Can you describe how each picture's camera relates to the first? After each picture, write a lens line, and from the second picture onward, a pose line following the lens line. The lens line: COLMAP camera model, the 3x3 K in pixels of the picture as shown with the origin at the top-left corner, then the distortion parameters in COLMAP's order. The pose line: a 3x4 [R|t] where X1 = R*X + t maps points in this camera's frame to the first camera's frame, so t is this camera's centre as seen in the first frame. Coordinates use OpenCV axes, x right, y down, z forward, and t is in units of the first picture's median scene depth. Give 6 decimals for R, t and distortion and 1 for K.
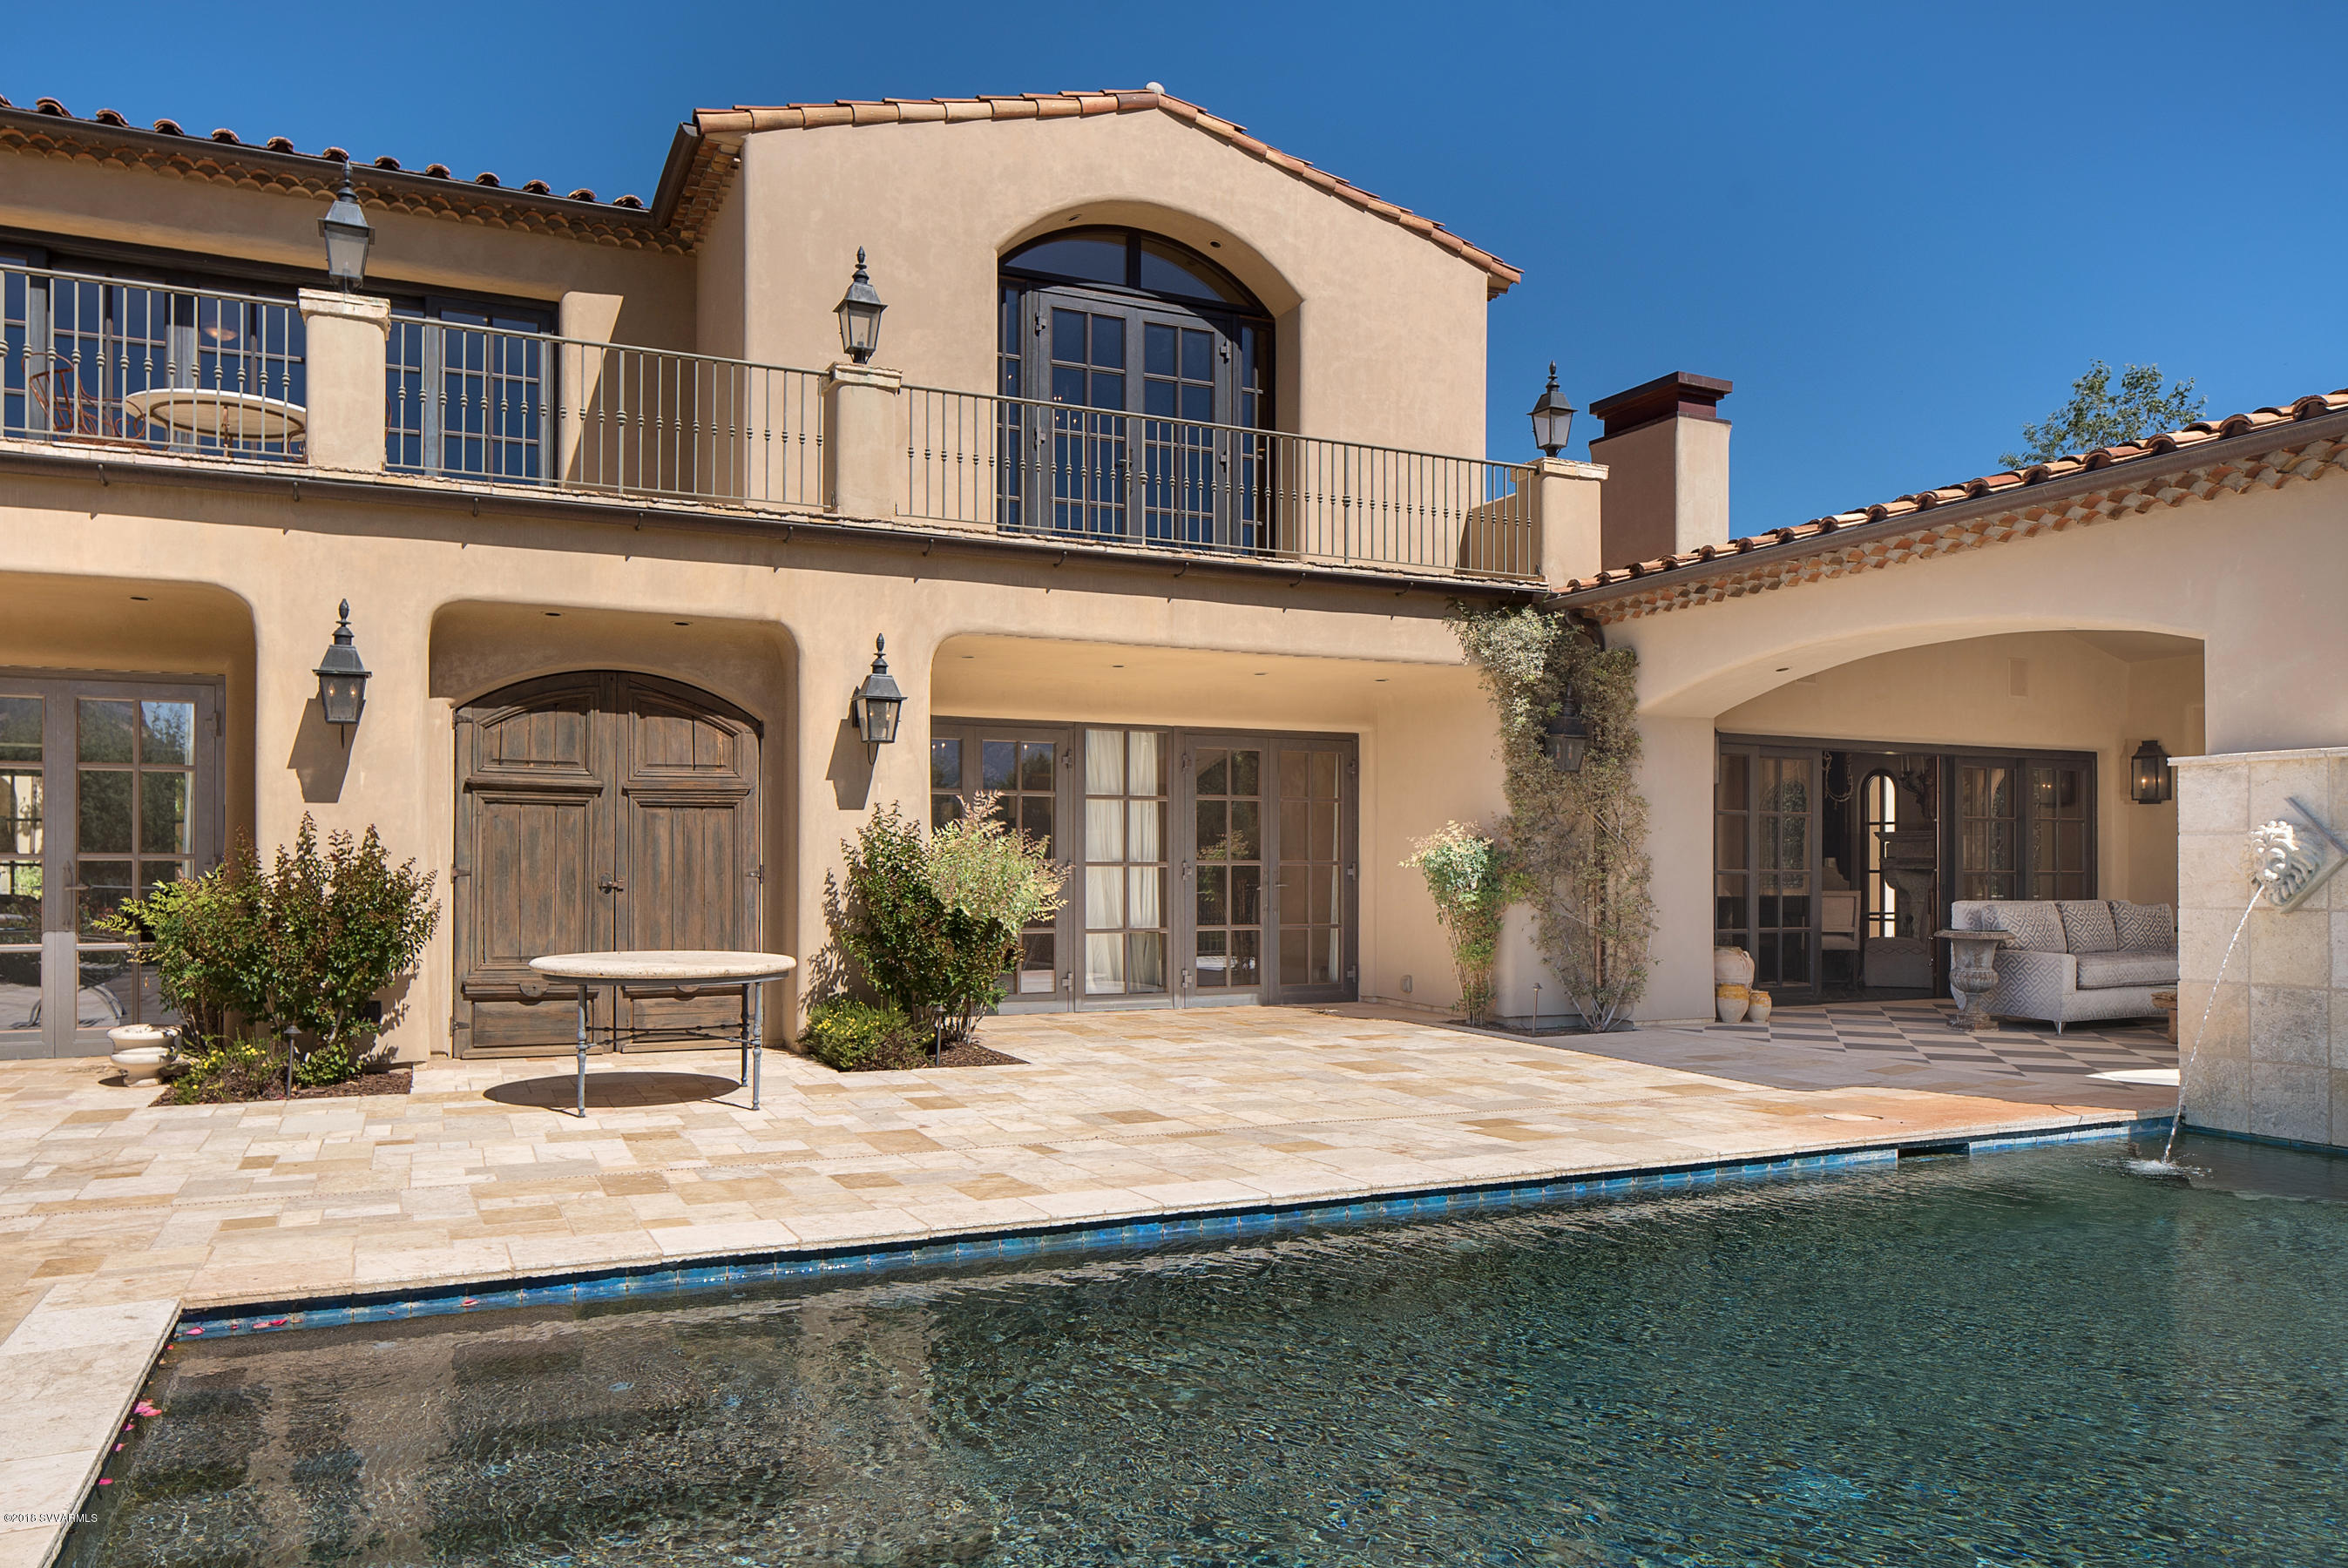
lens RADIAL K [[1626.6, 0, 1177.3], [0, 1626.6, 869.4], [0, 0, 1]] dist [-0.007931, 0.001529]
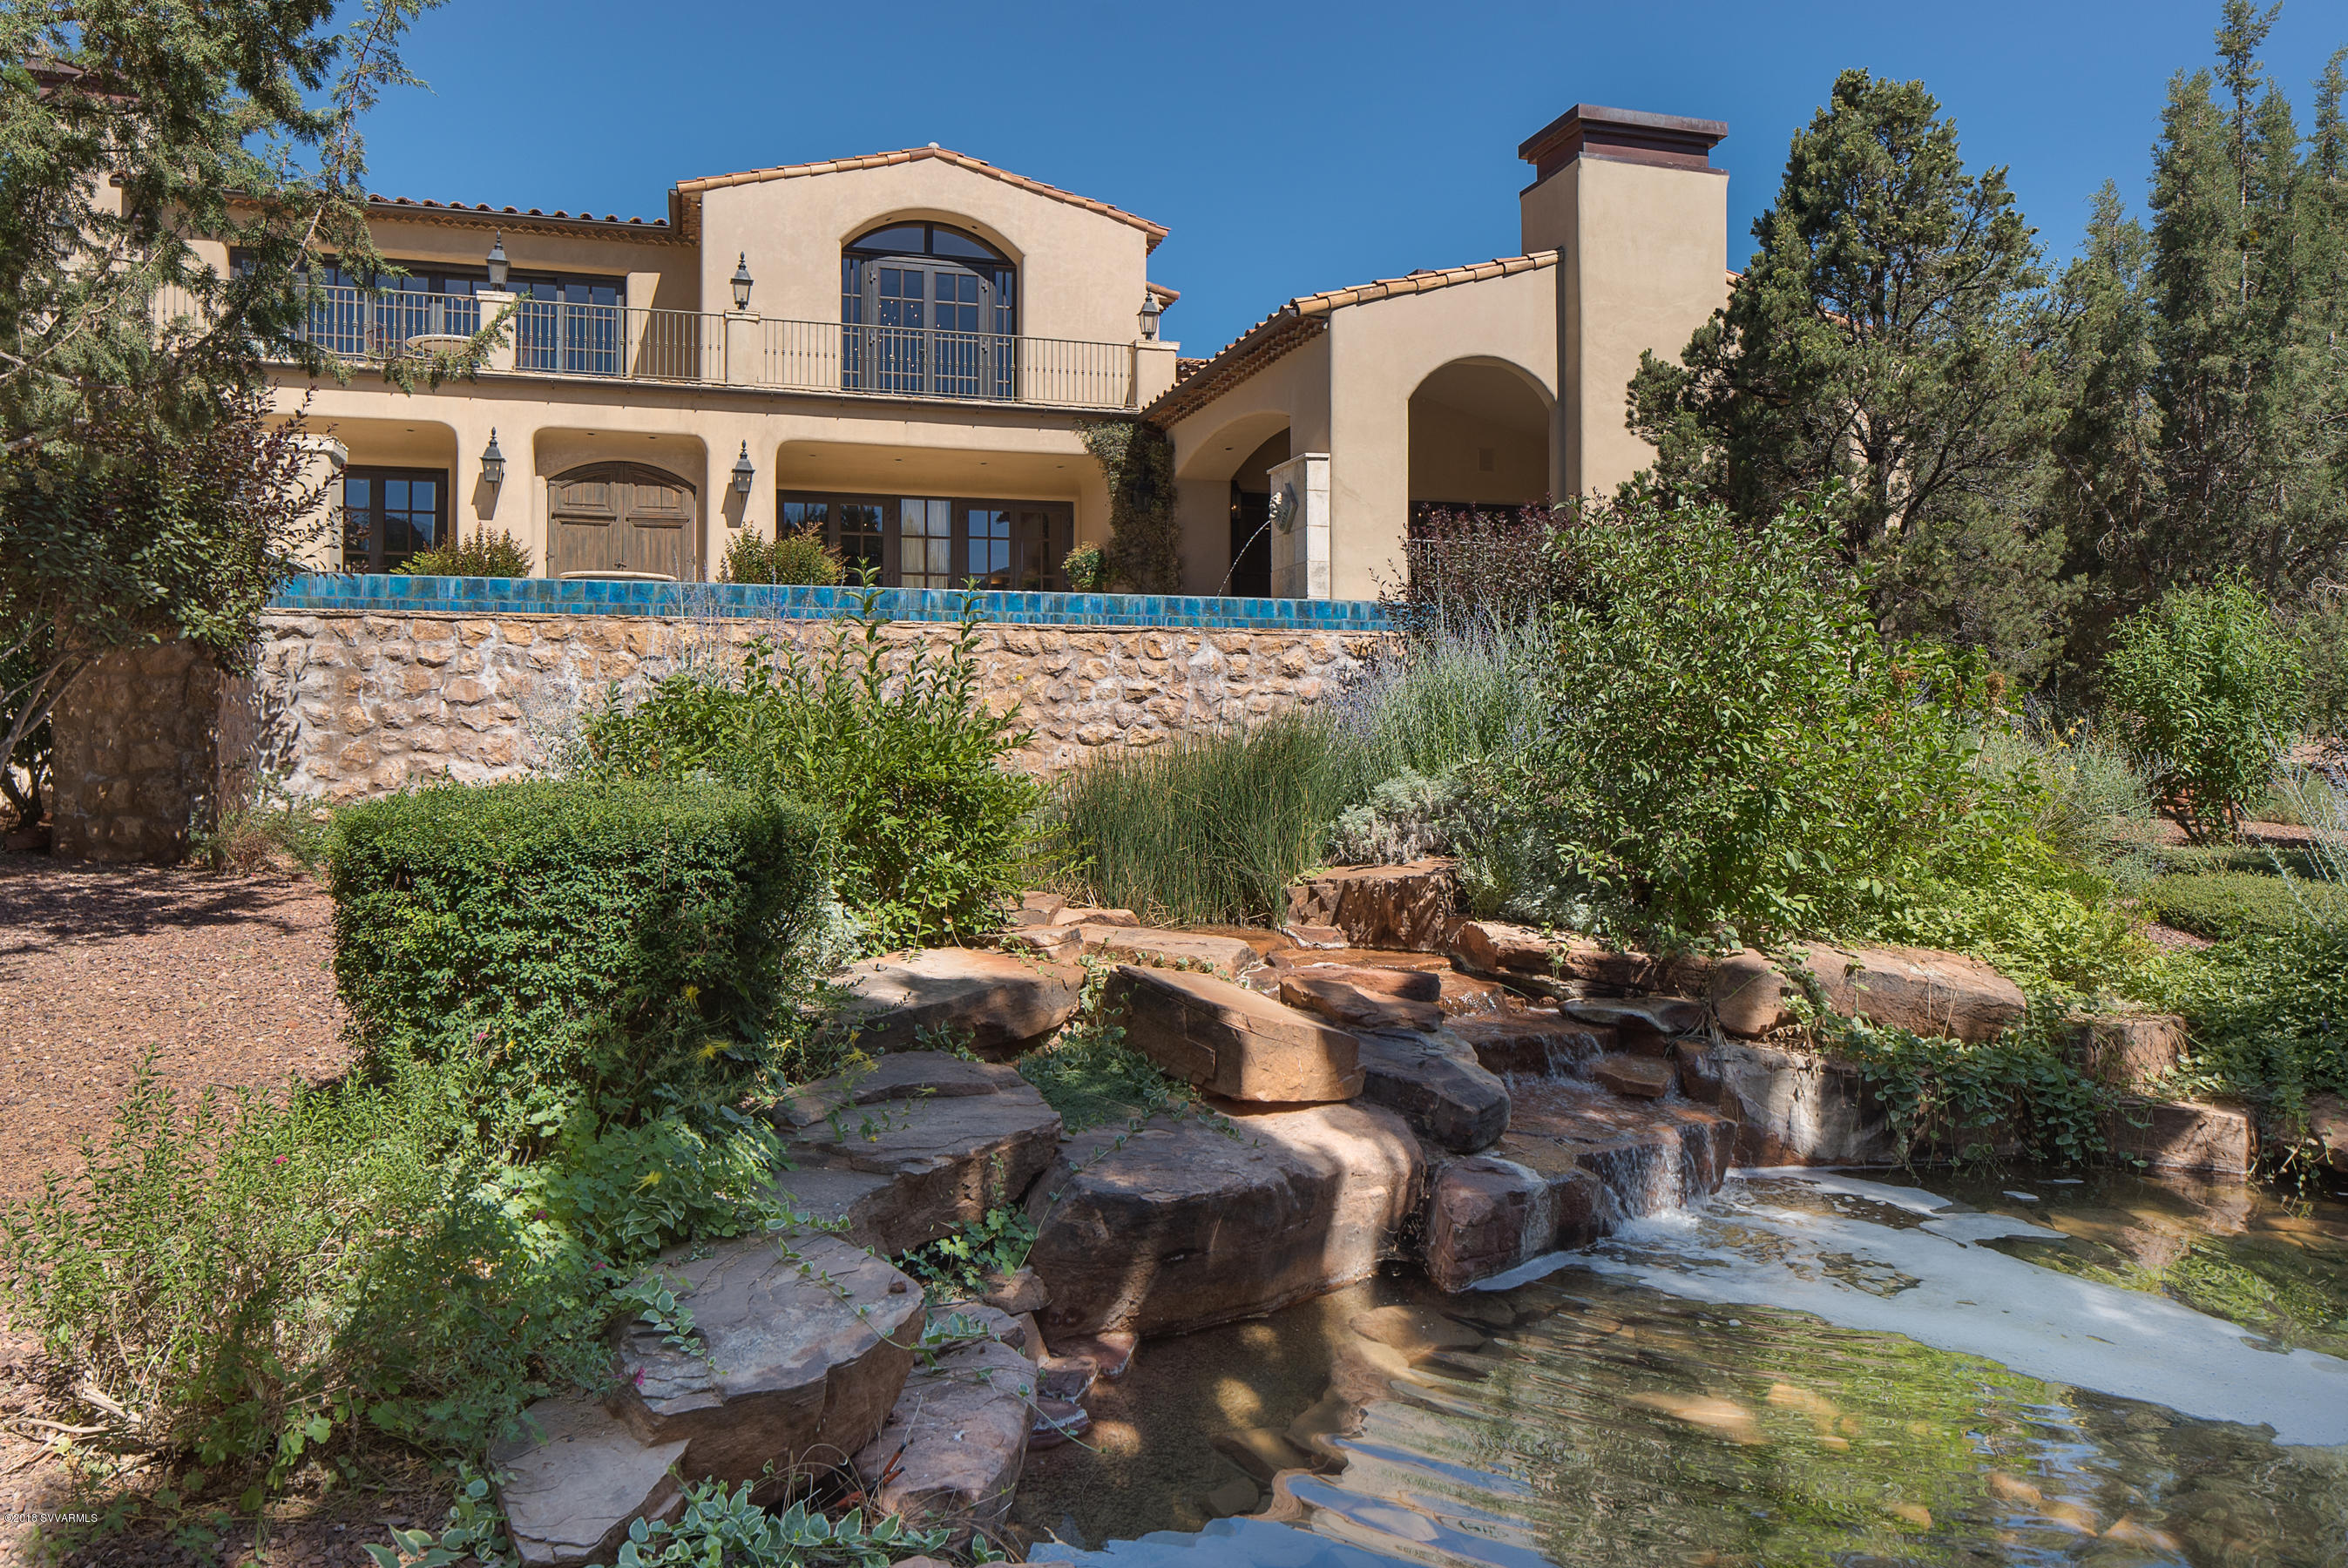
lens RADIAL K [[1592.9, 0, 1157.2], [0, 1592.9, 705.7], [0, 0, 1]] dist [0.002195, 0.001808]
pose [[0.988698, -0.005004, -0.149840, 0.526632], [0.001963, 0.999789, -0.020436, 0.193906], [0.149911, 0.019911, 0.988499, -0.755114]]
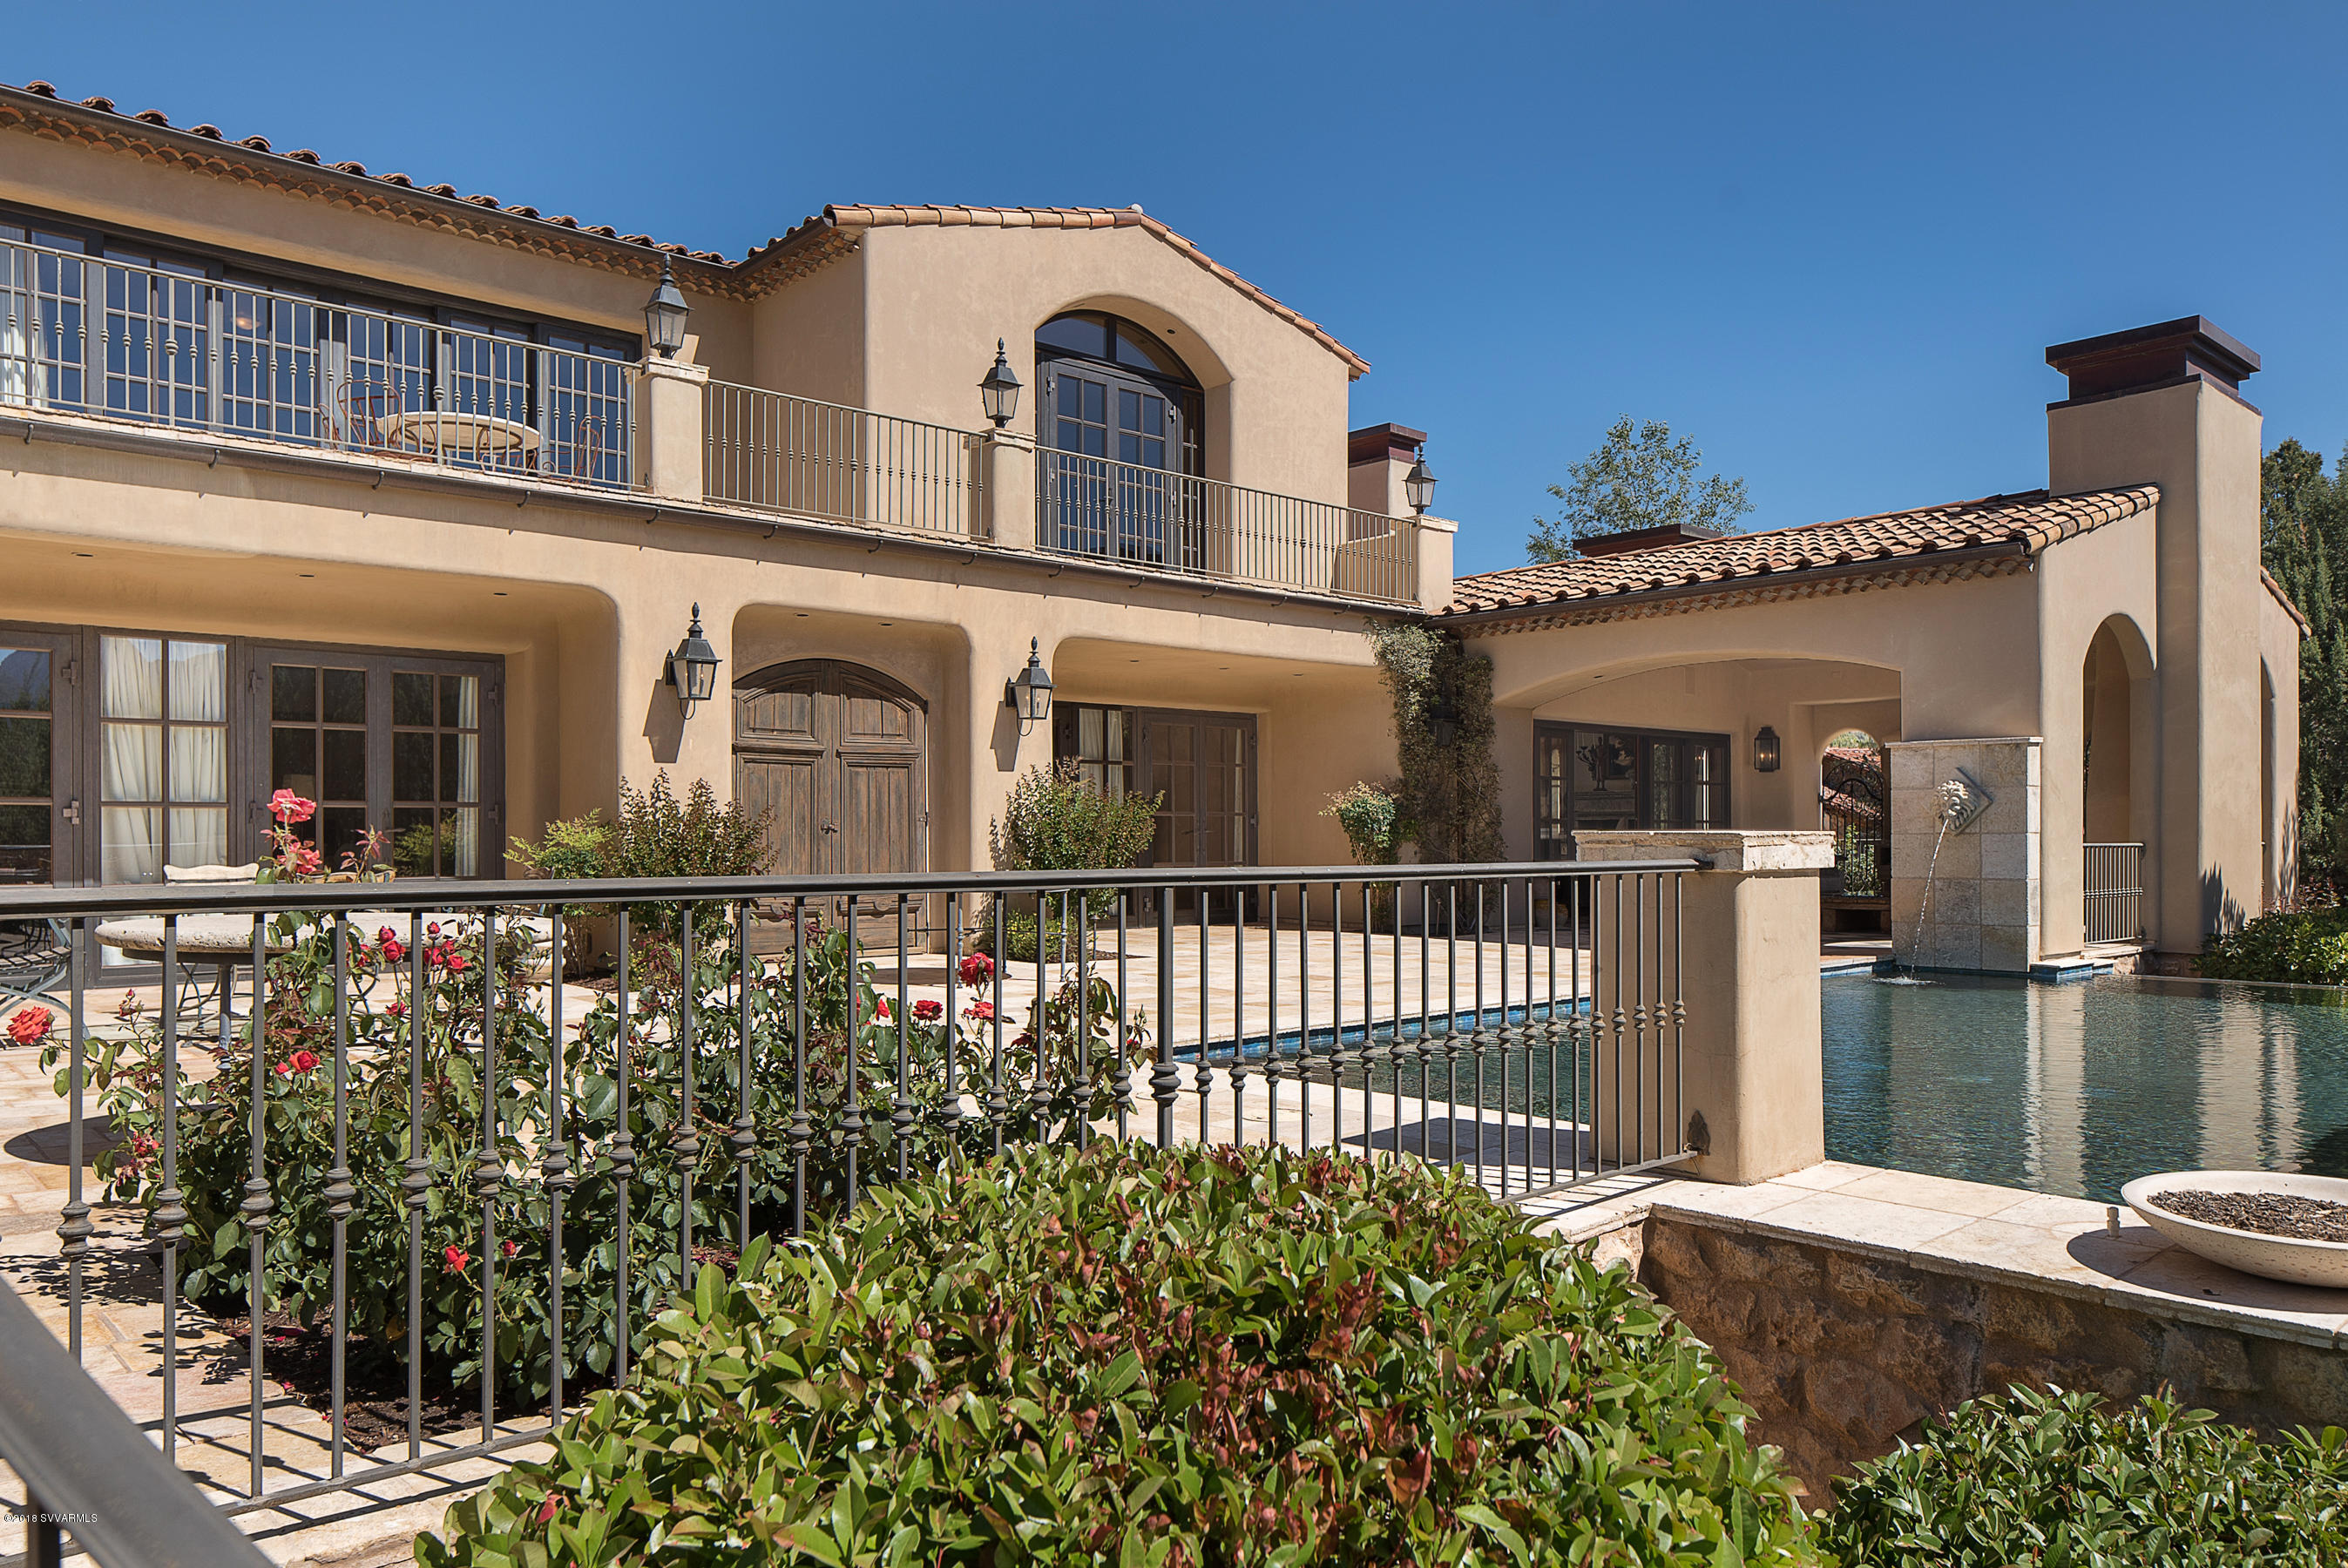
lens RADIAL K [[1613.6, 0, 1177.4], [0, 1613.6, 844.8], [0, 0, 1]] dist [-0.003905, -0.004861]
pose [[0.956380, -0.006669, 0.292049, -0.378472], [0.005097, 0.999968, 0.006141, 0.014005], [-0.292081, -0.004384, 0.956384, -0.241860]]
